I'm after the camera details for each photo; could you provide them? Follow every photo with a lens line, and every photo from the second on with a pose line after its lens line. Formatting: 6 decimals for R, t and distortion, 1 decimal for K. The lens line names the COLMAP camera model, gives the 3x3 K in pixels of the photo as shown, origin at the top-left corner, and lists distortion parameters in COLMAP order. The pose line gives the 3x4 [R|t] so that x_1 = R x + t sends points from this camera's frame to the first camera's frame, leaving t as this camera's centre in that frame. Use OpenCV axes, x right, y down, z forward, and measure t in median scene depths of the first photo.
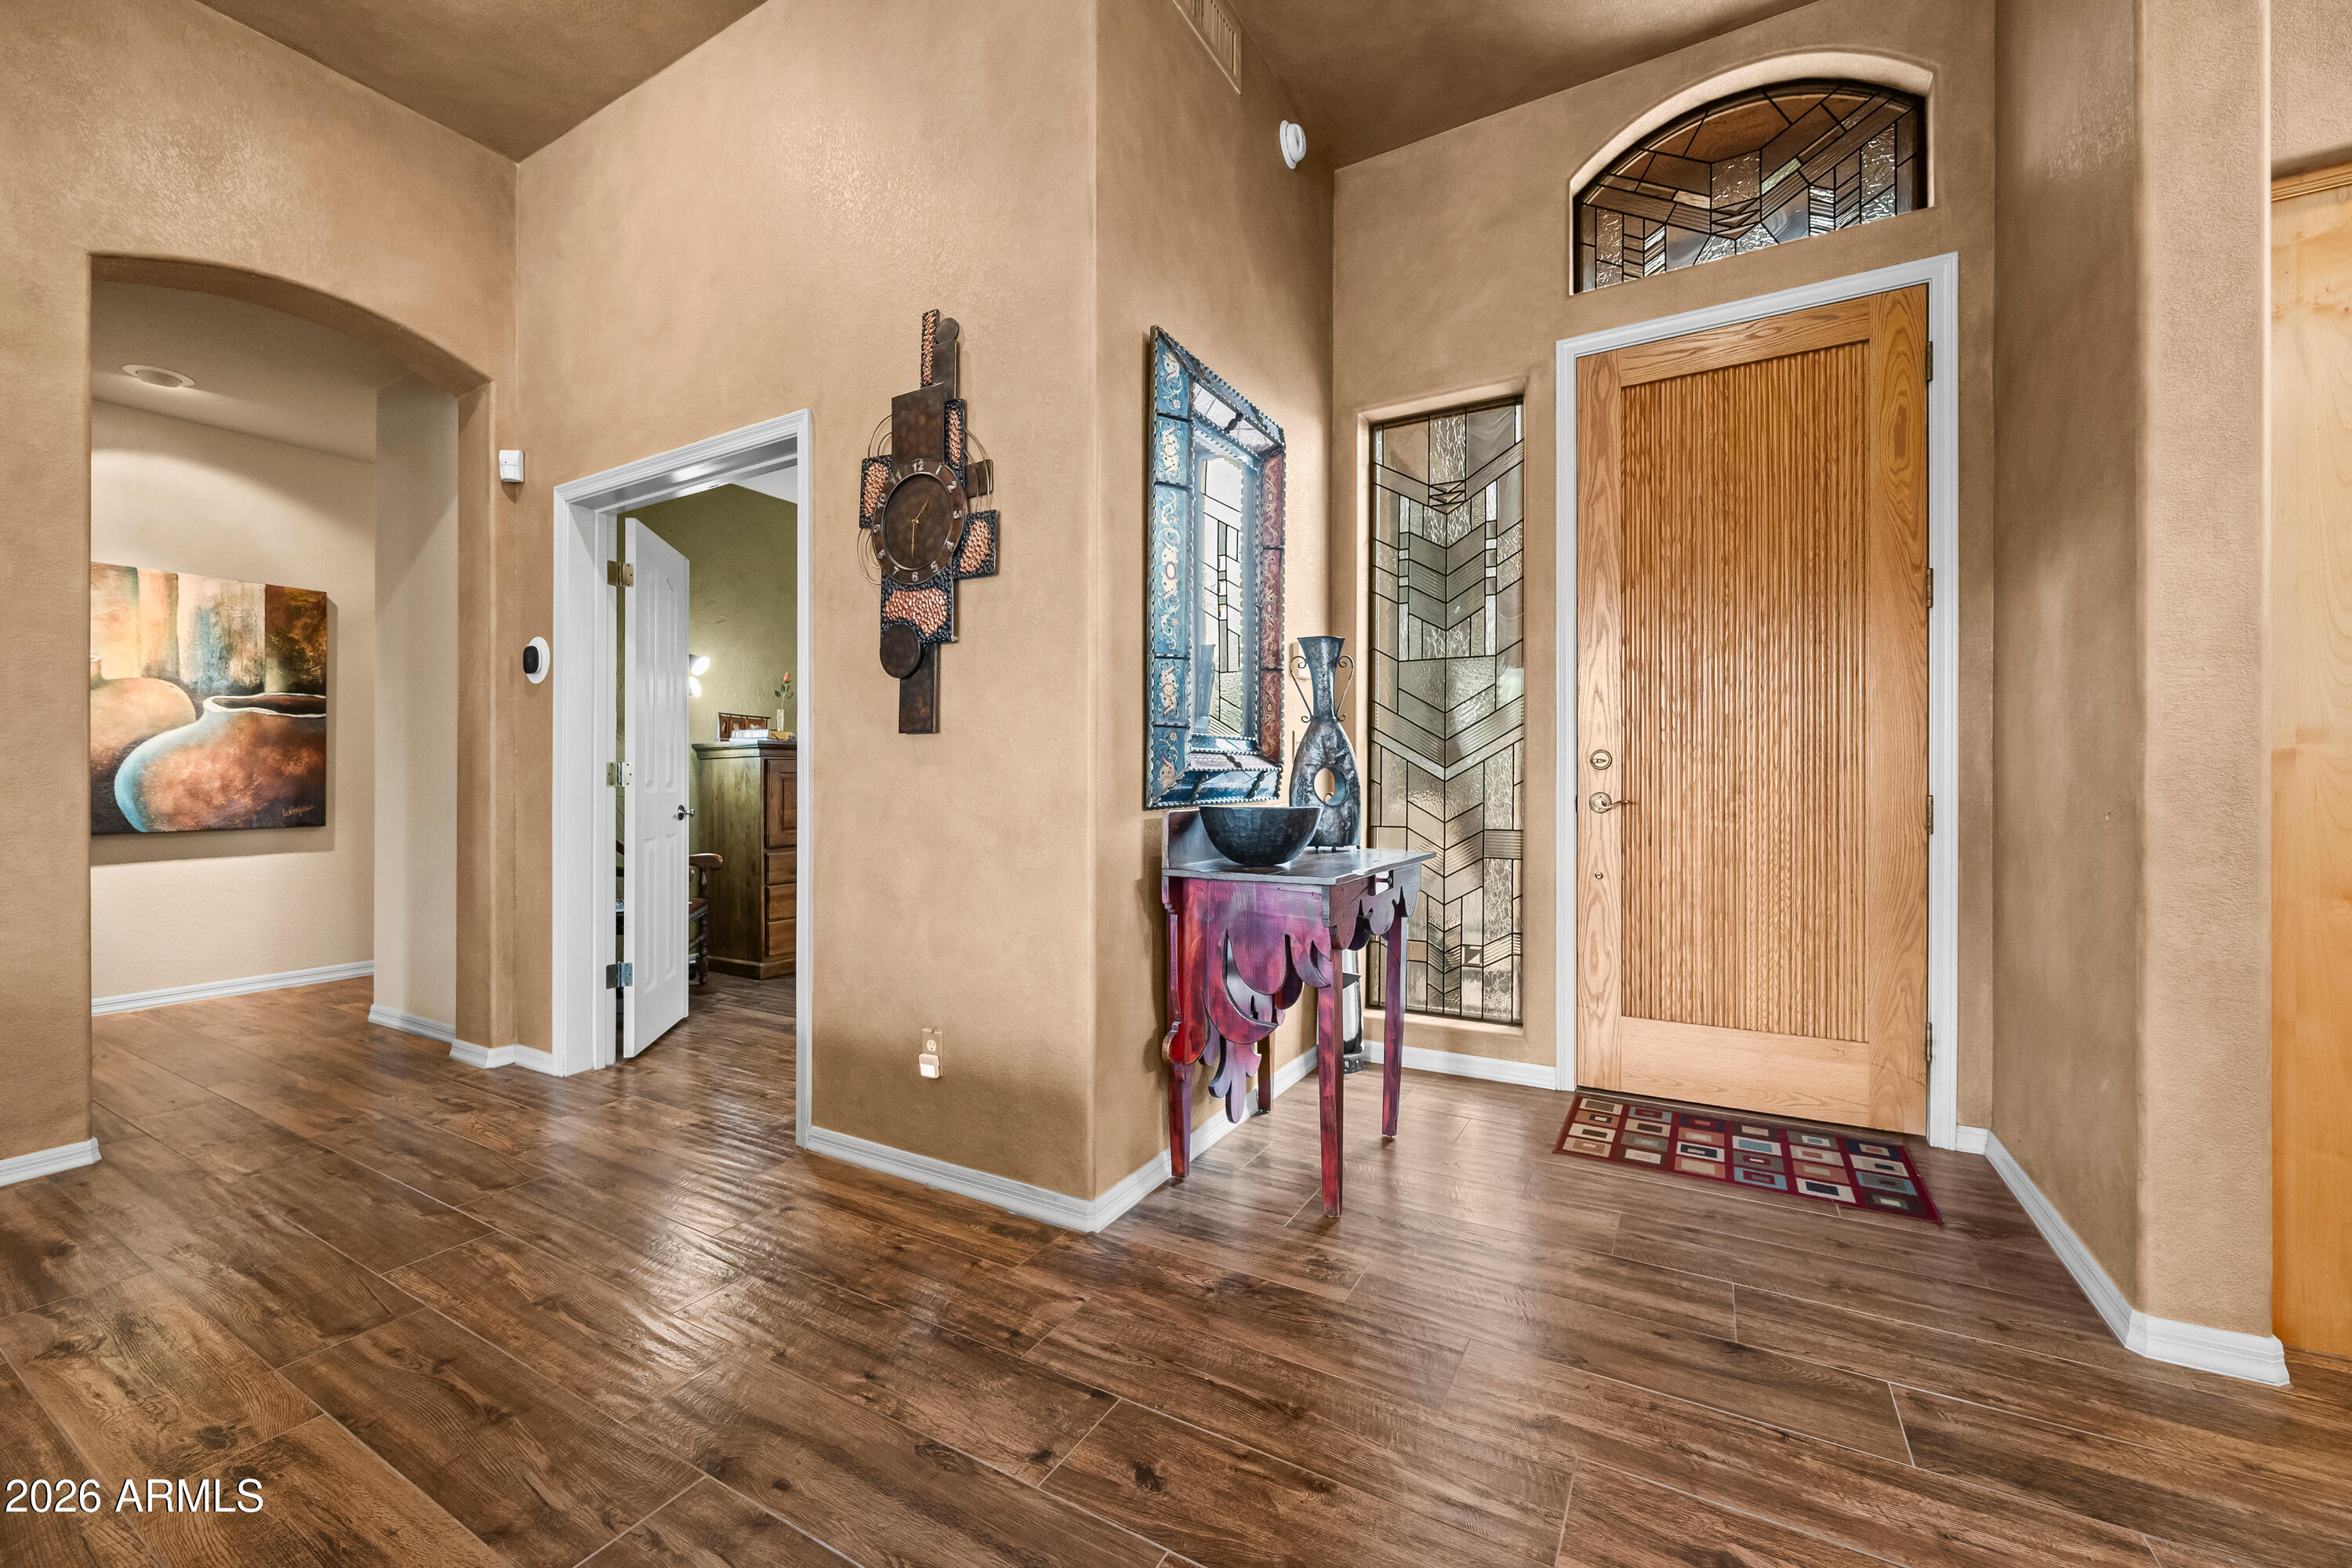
lens RADIAL K [[944.2, 0, 1178.4], [0, 944.2, 781.4], [0, 0, 1]] dist [0.000869, 0.000452]
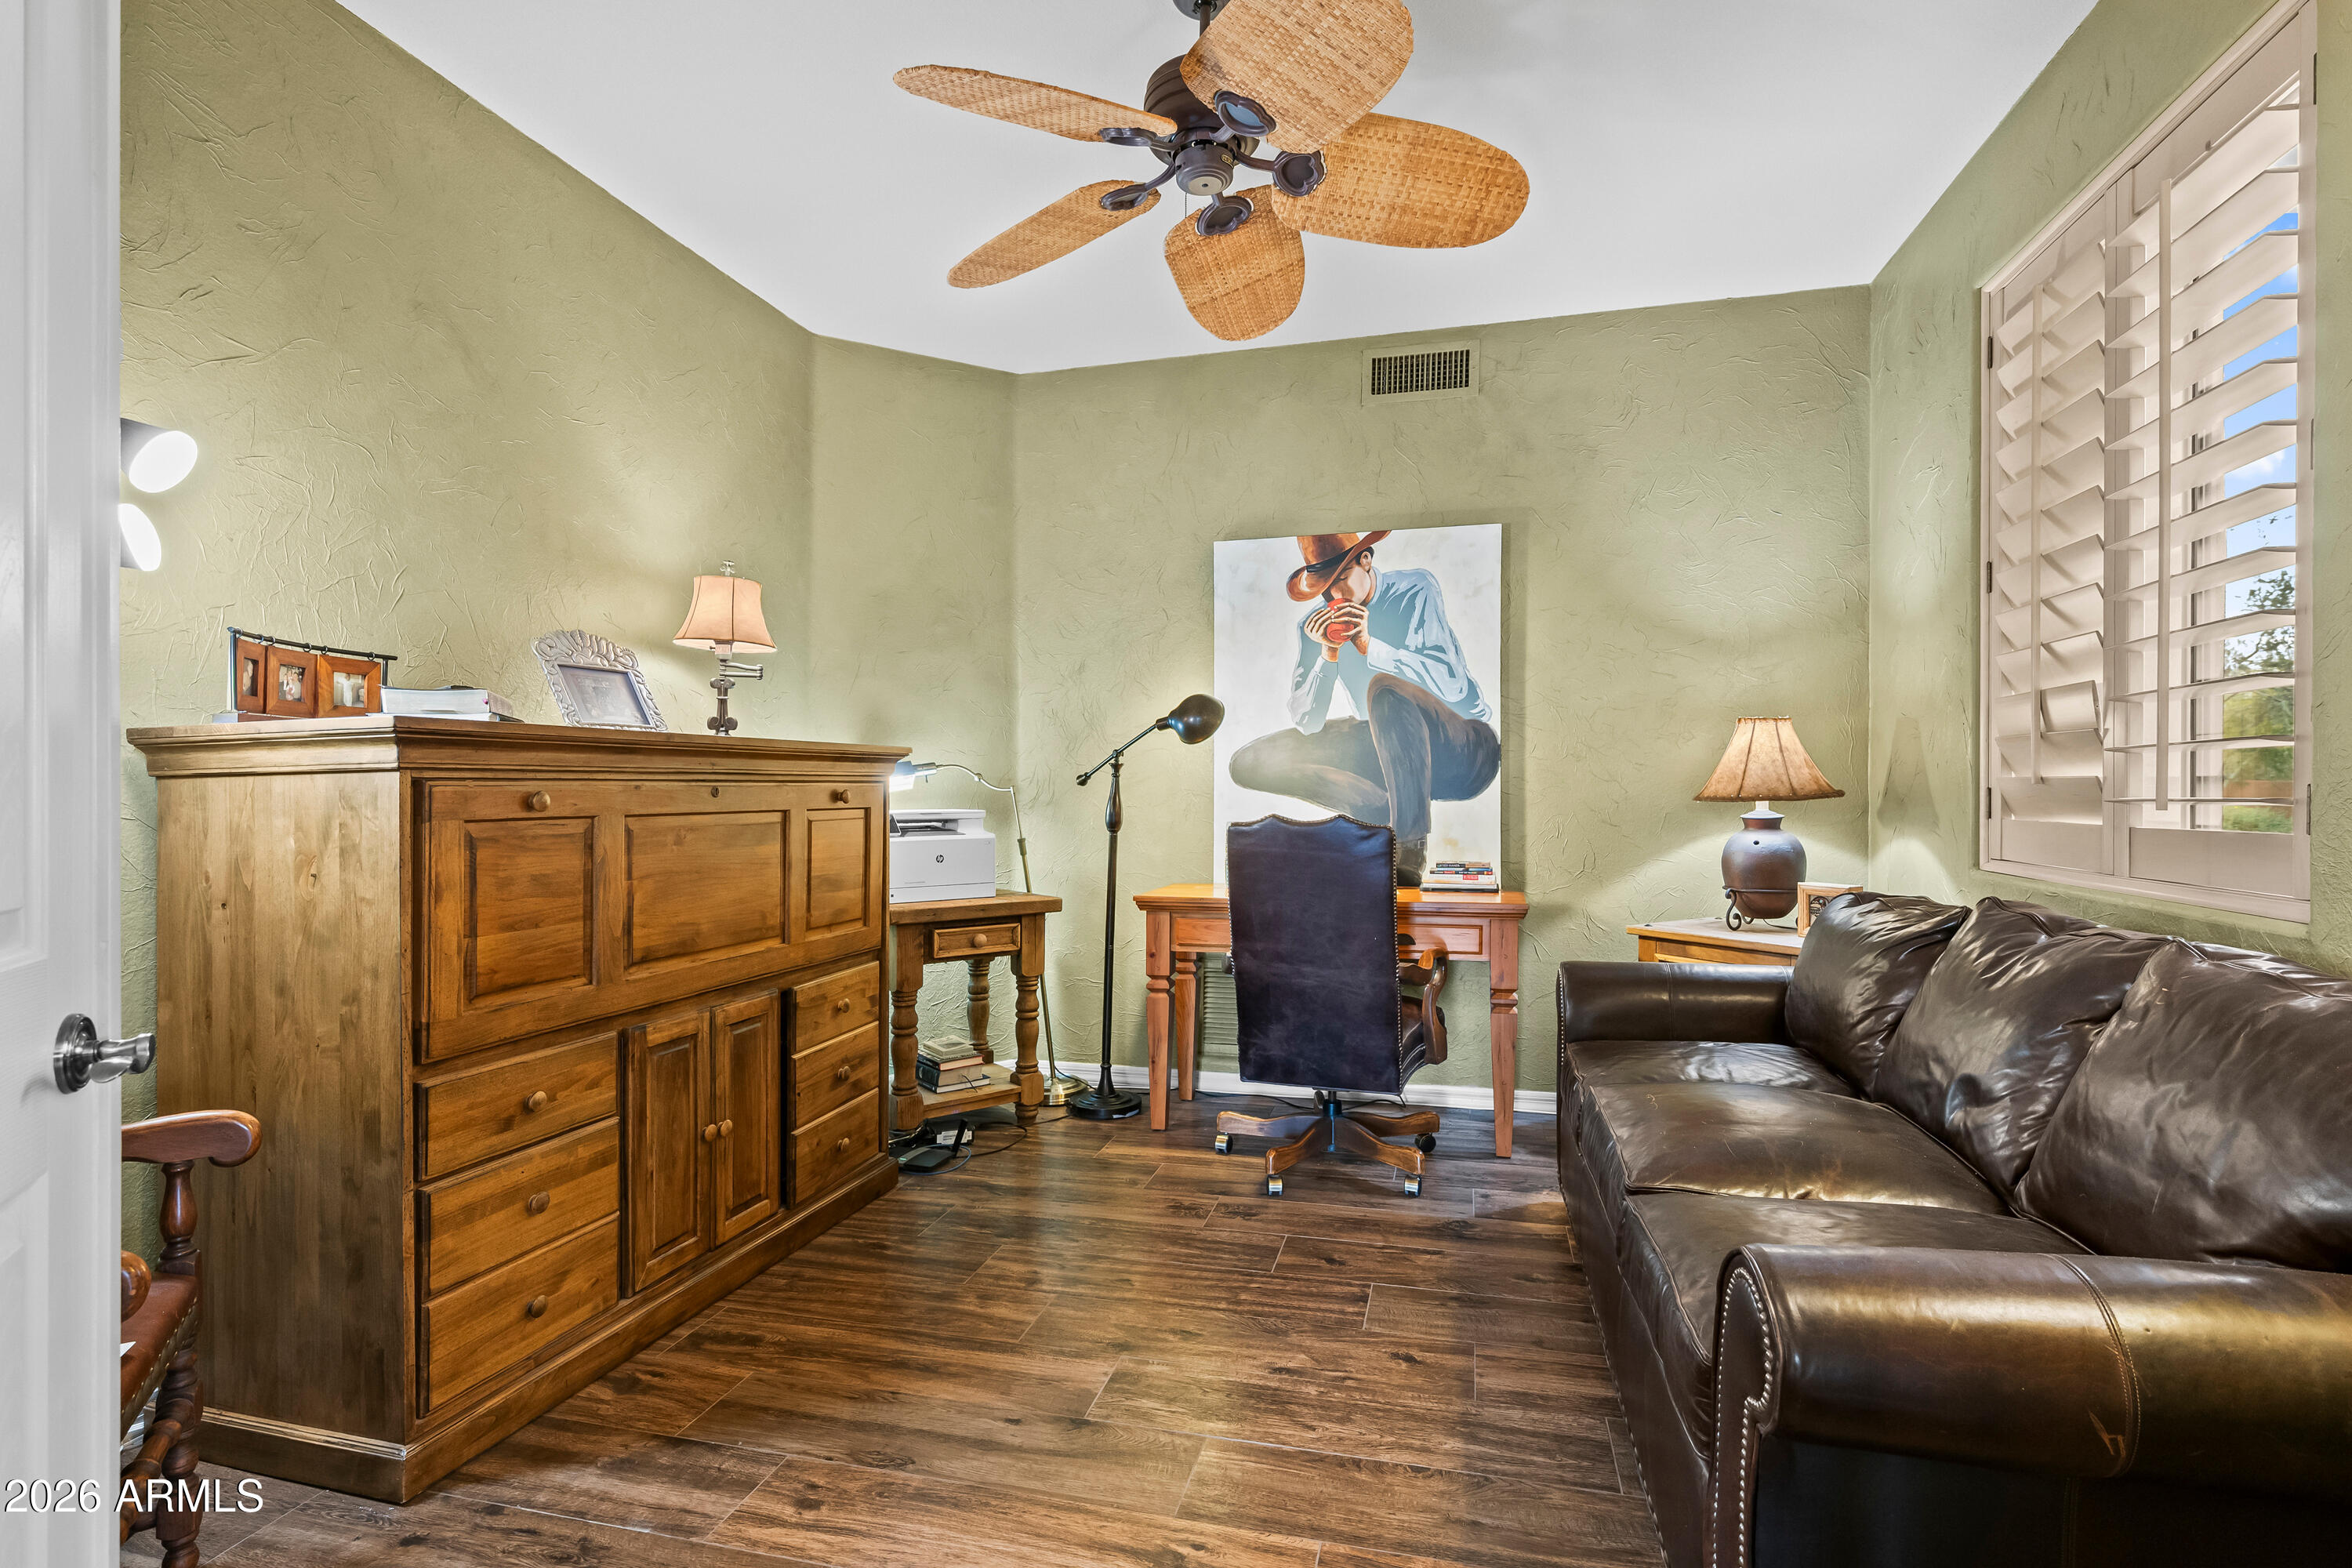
lens RADIAL K [[1089.9, 0, 1164.5], [0, 1089.9, 785.2], [0, 0, 1]] dist [-0.003925, 0.000635]
pose [[0.956745, -0.000003, 0.290926, -0.303625], [-0.000013, 1.000000, 0.000052, -0.021541], [-0.290926, -0.000054, 0.956745, 0.581272]]
